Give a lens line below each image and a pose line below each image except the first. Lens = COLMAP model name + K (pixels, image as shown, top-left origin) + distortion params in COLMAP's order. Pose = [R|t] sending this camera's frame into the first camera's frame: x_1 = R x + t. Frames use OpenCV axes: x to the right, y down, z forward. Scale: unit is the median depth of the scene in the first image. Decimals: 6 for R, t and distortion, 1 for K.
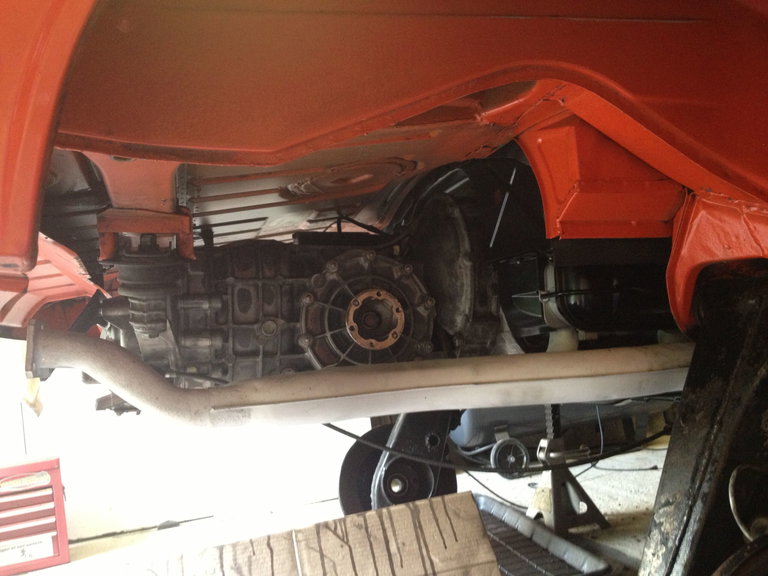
lens RADIAL K [[734.1, 0, 375.6], [0, 734.1, 284.4], [0, 0, 1]] dist [0.212684, -0.492641]
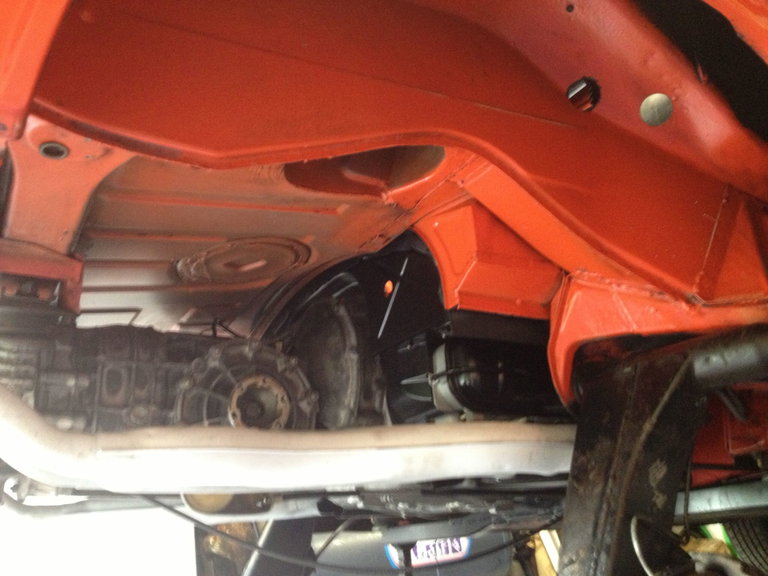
lens RADIAL K [[734.1, 0, 375.6], [0, 734.1, 284.4], [0, 0, 1]] dist [0.212684, -0.492641]
pose [[0.969111, 0.082279, 0.232495, -0.097422], [-0.015285, 0.960933, -0.276358, 0.169533], [-0.246150, 0.264268, 0.932509, 0.028923]]
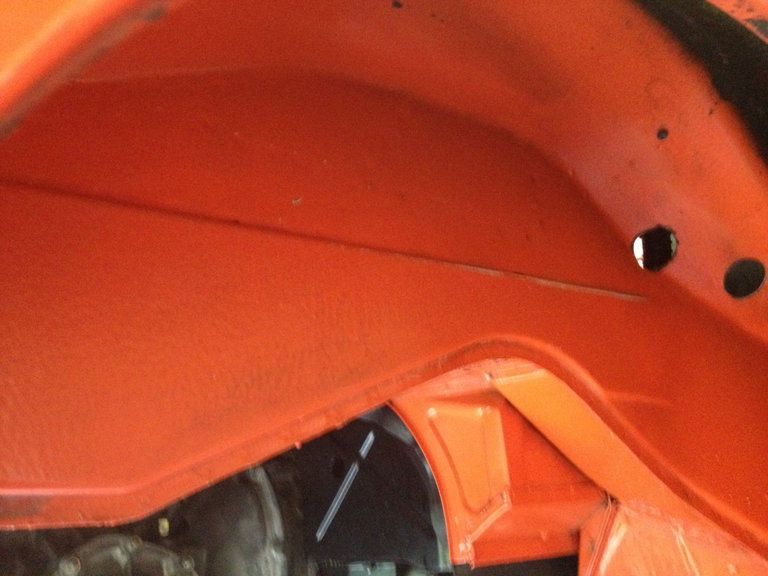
lens RADIAL K [[734.1, 0, 375.6], [0, 734.1, 284.4], [0, 0, 1]] dist [0.212684, -0.492641]
pose [[0.893574, 0.126910, 0.430604, -0.144887], [-0.025802, 0.972141, -0.232971, -0.127681], [-0.448174, 0.197066, 0.871955, 0.313642]]
